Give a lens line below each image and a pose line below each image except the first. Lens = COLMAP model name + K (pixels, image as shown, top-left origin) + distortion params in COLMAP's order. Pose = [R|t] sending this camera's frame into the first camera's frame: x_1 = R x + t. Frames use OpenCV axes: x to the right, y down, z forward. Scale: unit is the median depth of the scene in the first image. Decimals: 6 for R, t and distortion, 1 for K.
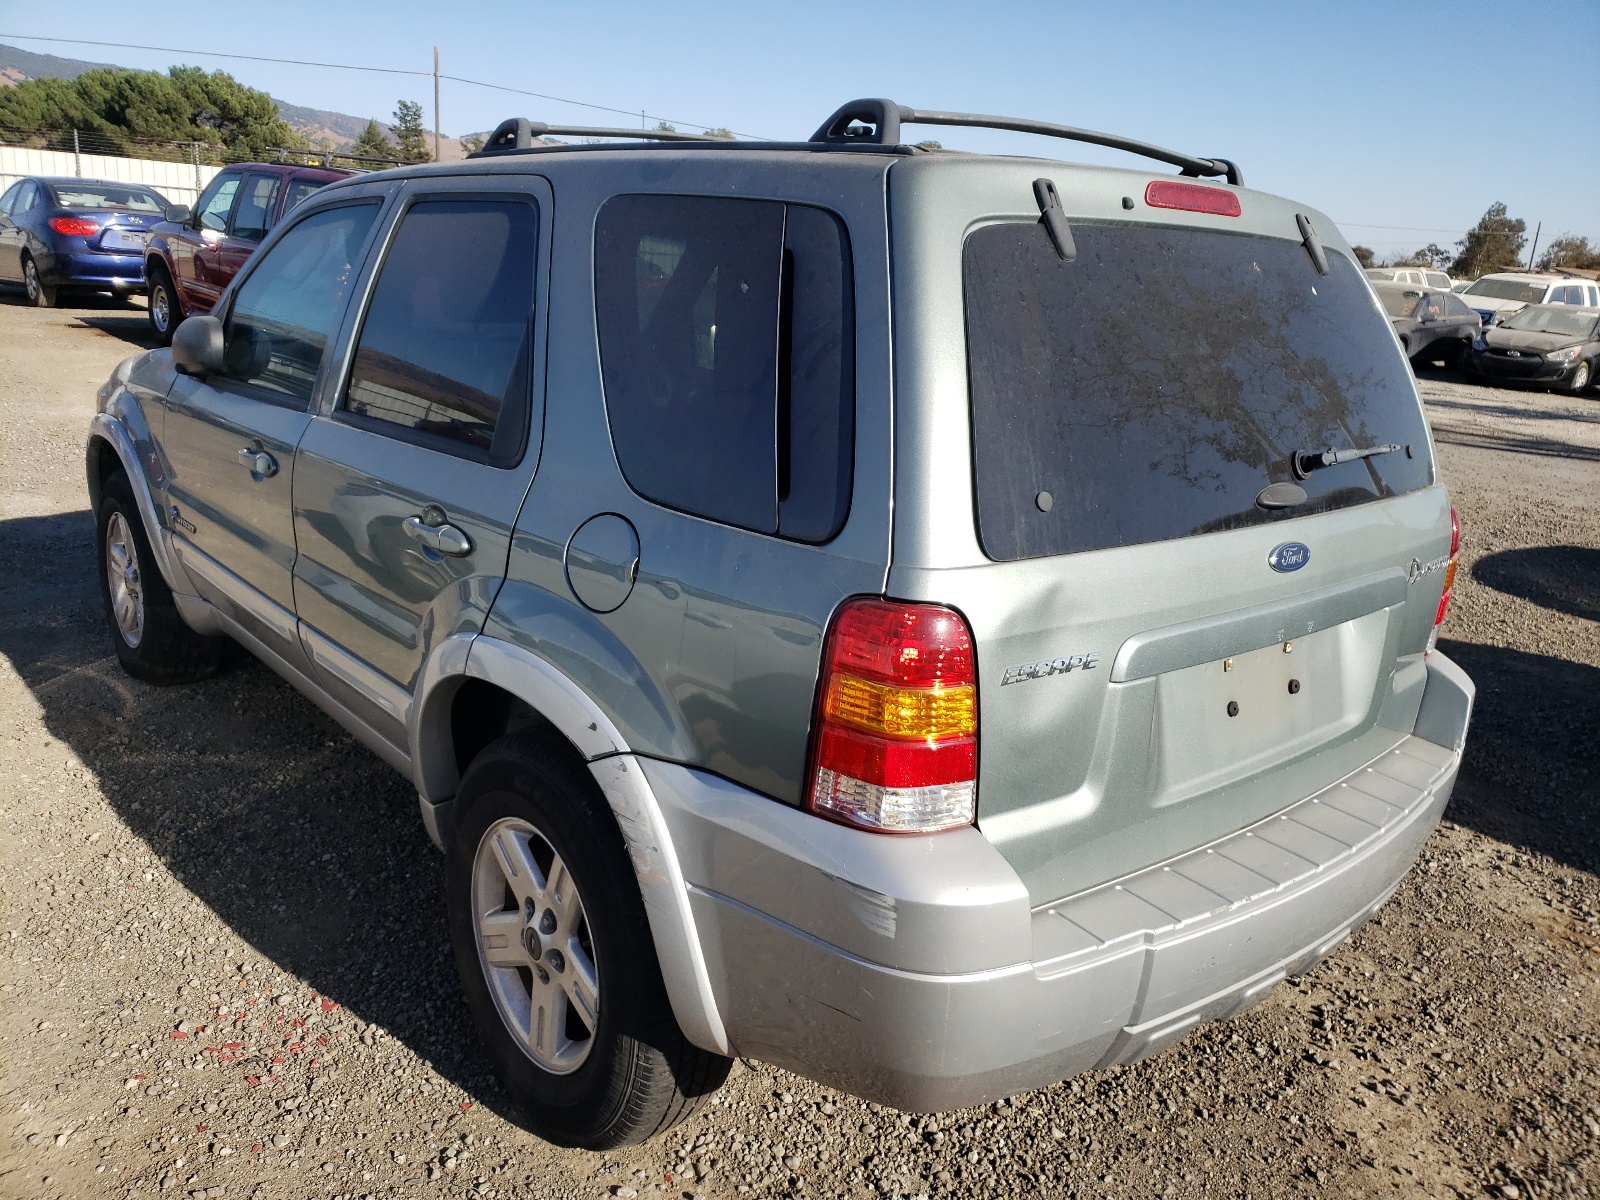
lens RADIAL K [[1297.2, 0, 800.0], [0, 1297.2, 600.0], [0, 0, 1]] dist [-0.049357, -0.005895]
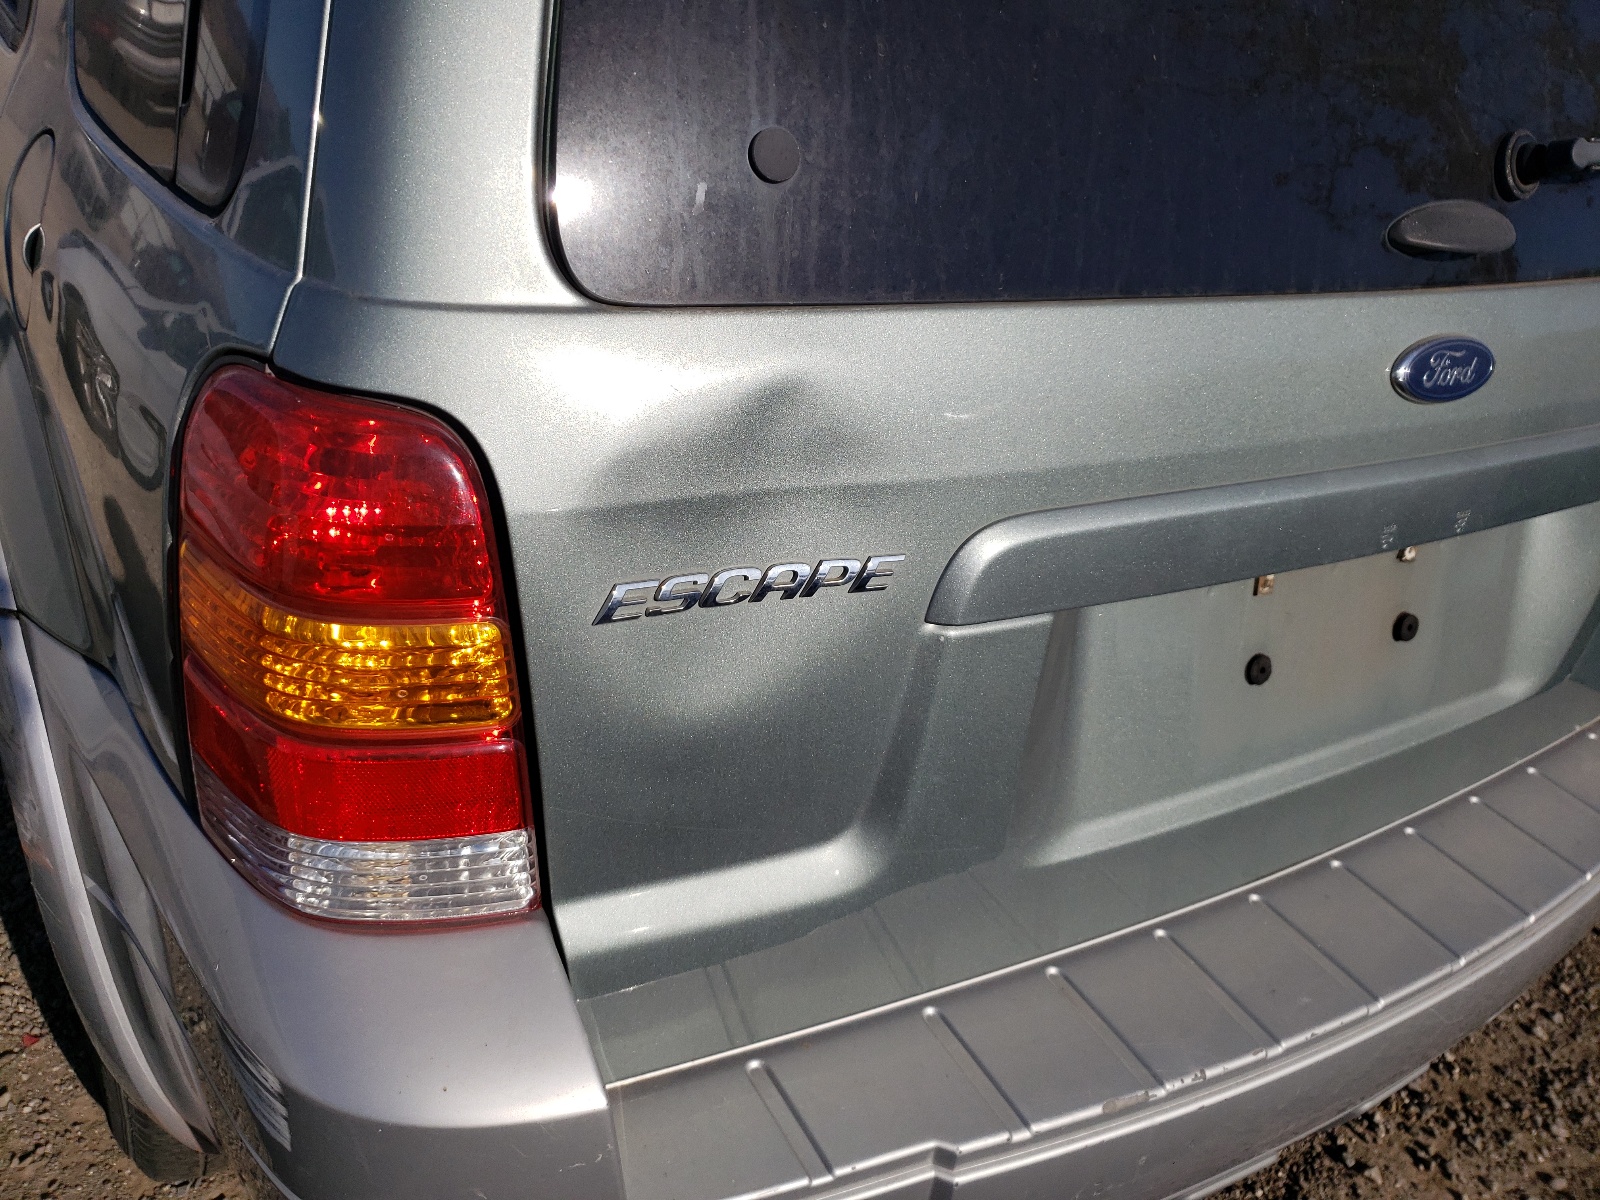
lens RADIAL K [[1314.7, 0, 800.0], [0, 1314.7, 600.0], [0, 0, 1]] dist [0.011371, -0.046431]
pose [[0.986389, 0.132464, -0.097412, 0.207161], [-0.109091, 0.970490, 0.215053, -0.028837], [0.123025, -0.201499, 0.971732, 0.493310]]
